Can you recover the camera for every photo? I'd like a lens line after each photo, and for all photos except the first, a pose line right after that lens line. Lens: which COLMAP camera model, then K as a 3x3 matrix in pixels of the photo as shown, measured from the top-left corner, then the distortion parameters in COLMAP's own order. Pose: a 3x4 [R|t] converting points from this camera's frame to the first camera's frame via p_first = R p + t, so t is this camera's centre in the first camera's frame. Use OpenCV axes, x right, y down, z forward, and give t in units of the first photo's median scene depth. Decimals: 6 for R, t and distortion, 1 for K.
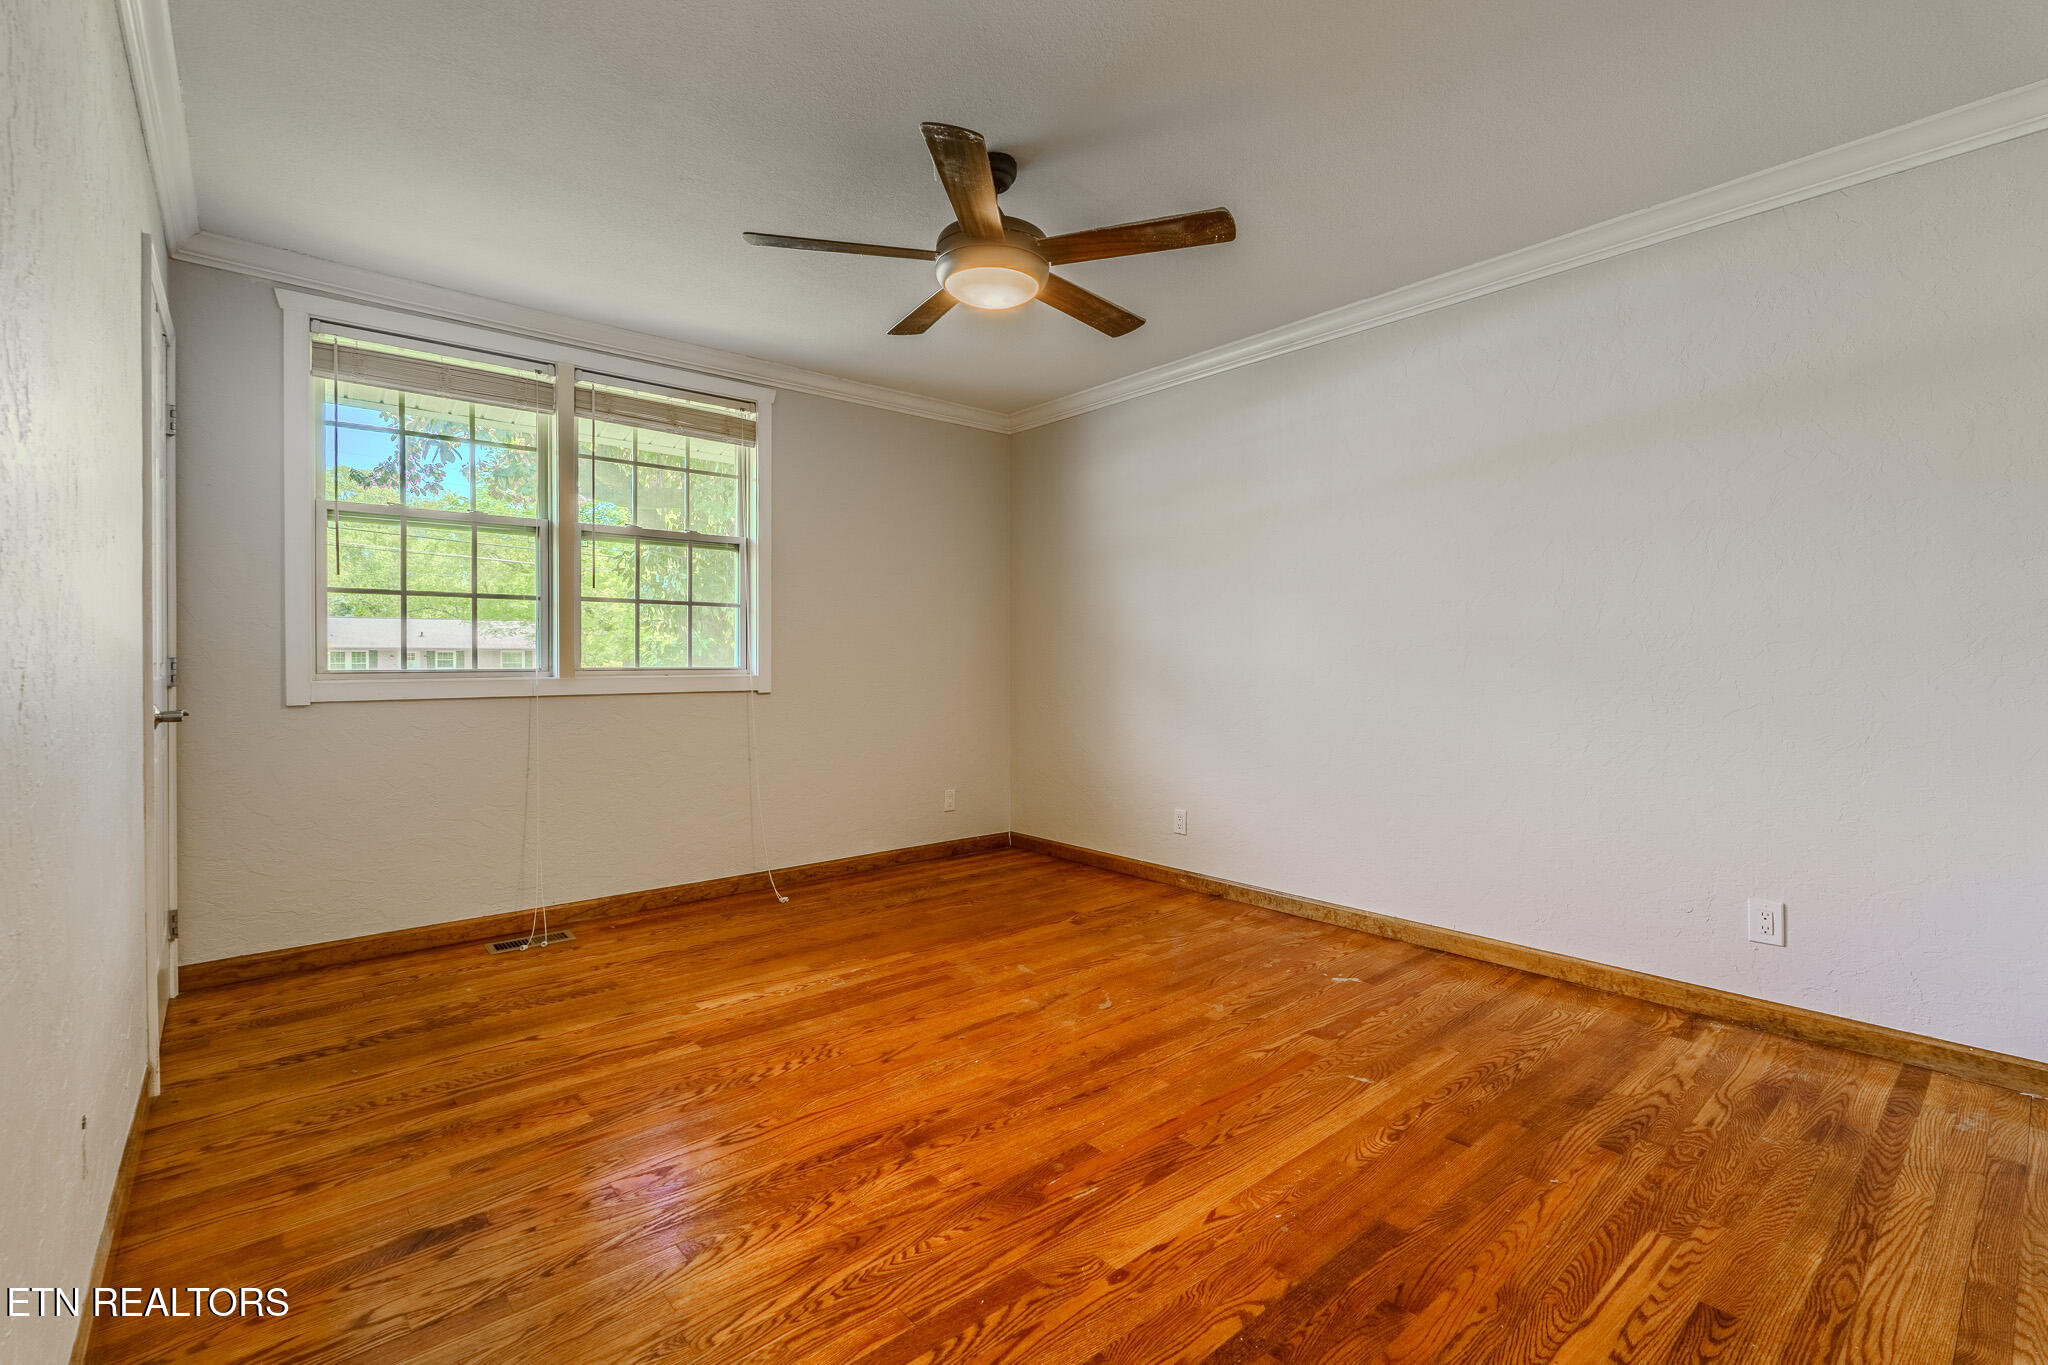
lens RADIAL K [[893.8, 0, 1017.6], [0, 893.8, 688.0], [0, 0, 1]] dist [-0.003660, -0.000421]
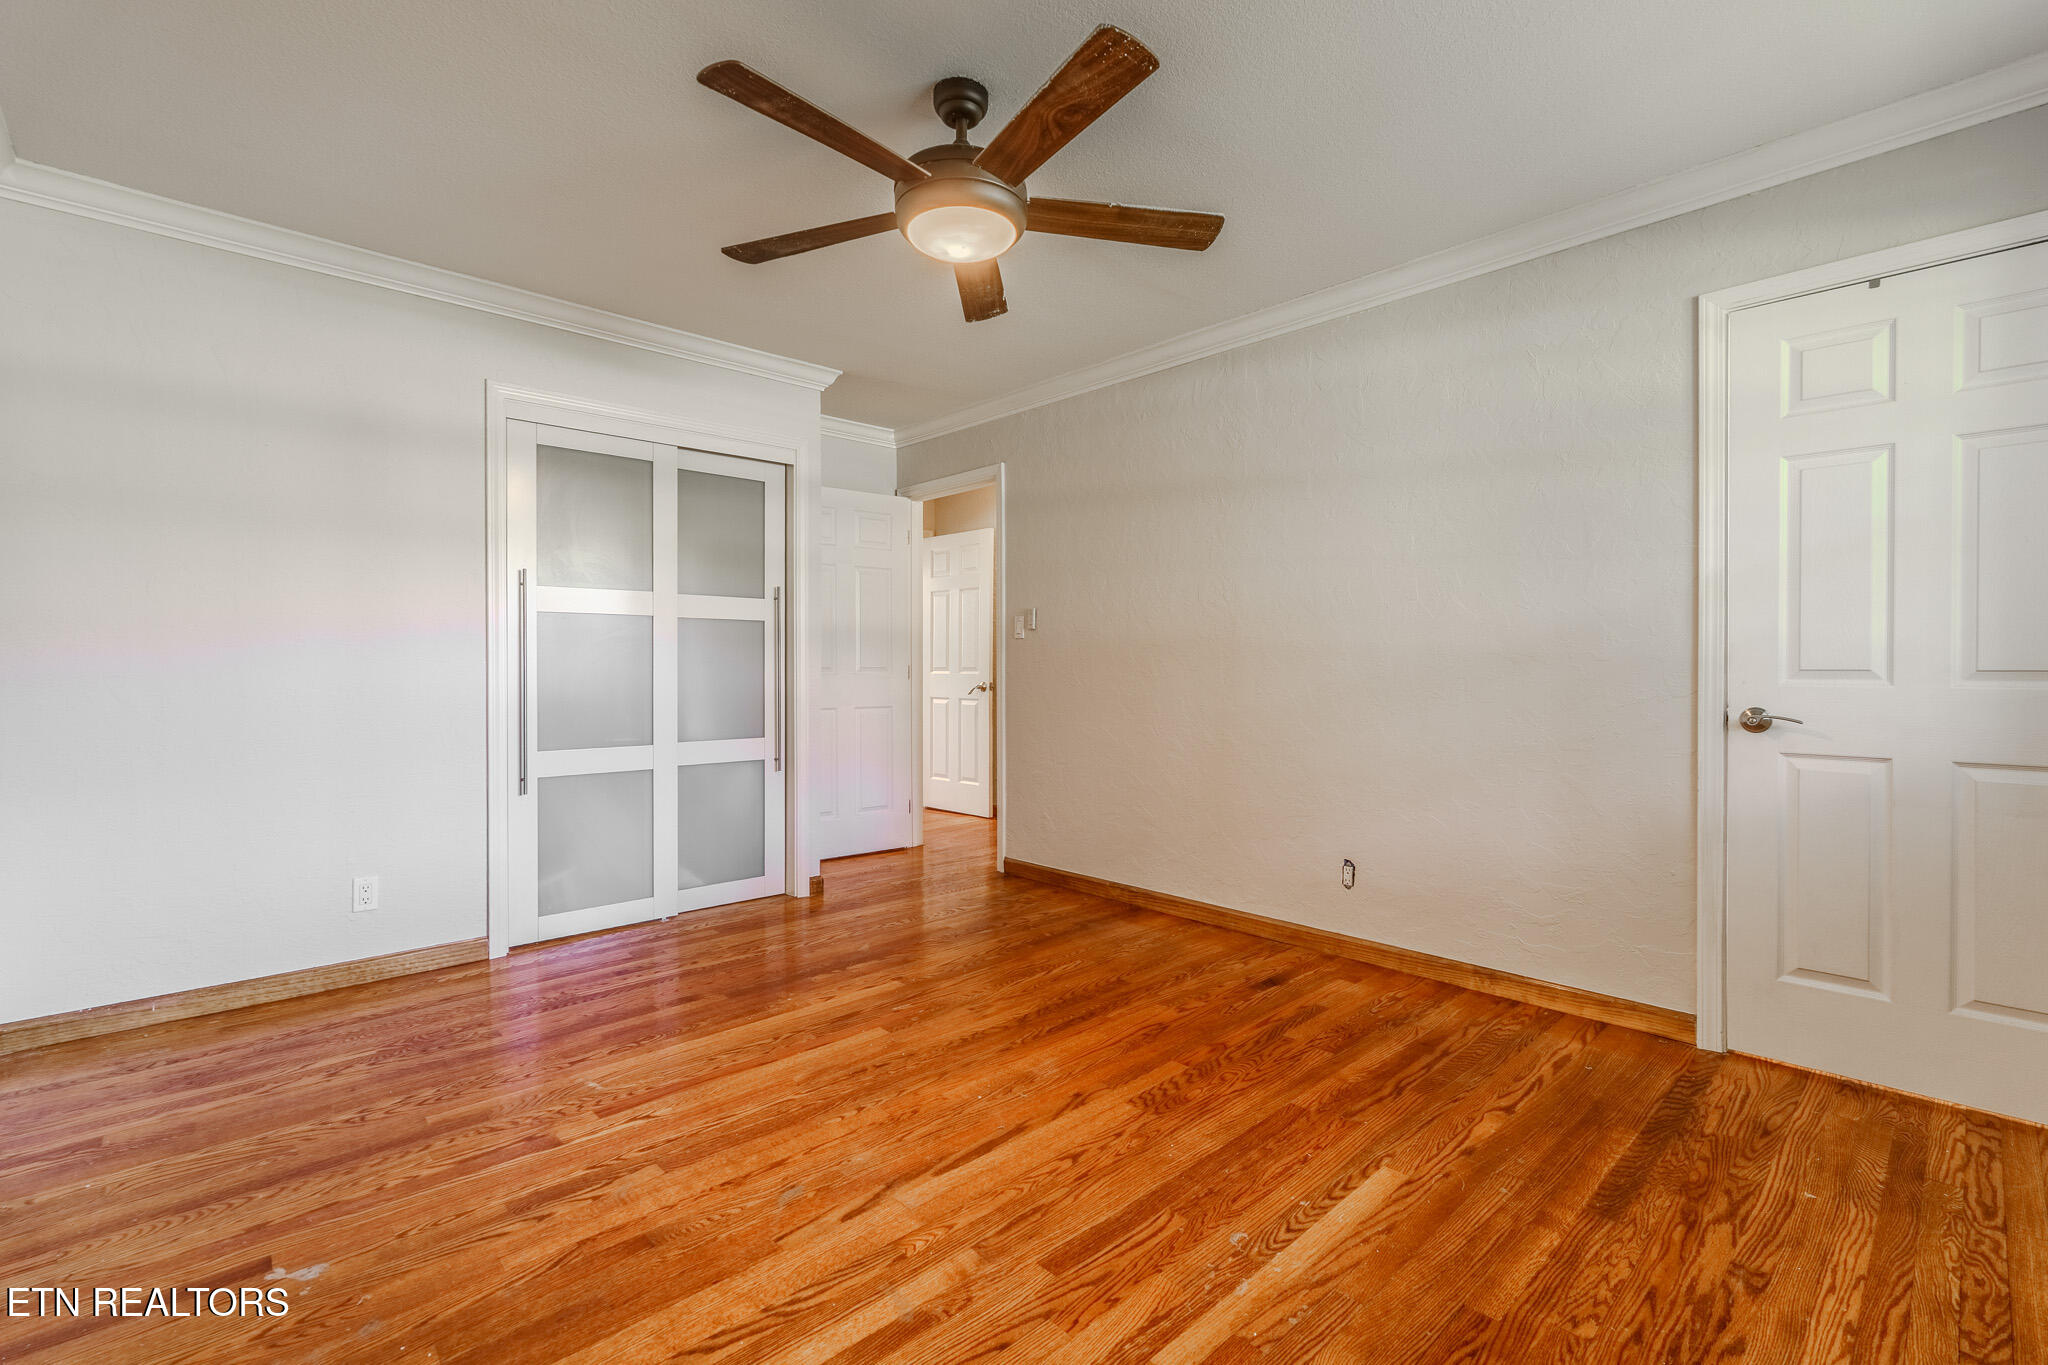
lens RADIAL K [[893.8, 0, 1017.6], [0, 893.8, 688.0], [0, 0, 1]] dist [-0.003660, -0.000421]
pose [[-0.999060, 0.002413, -0.043279, -0.044823], [0.000084, 0.998555, 0.053747, -0.056623], [0.043346, 0.053693, -0.997616, 1.856689]]
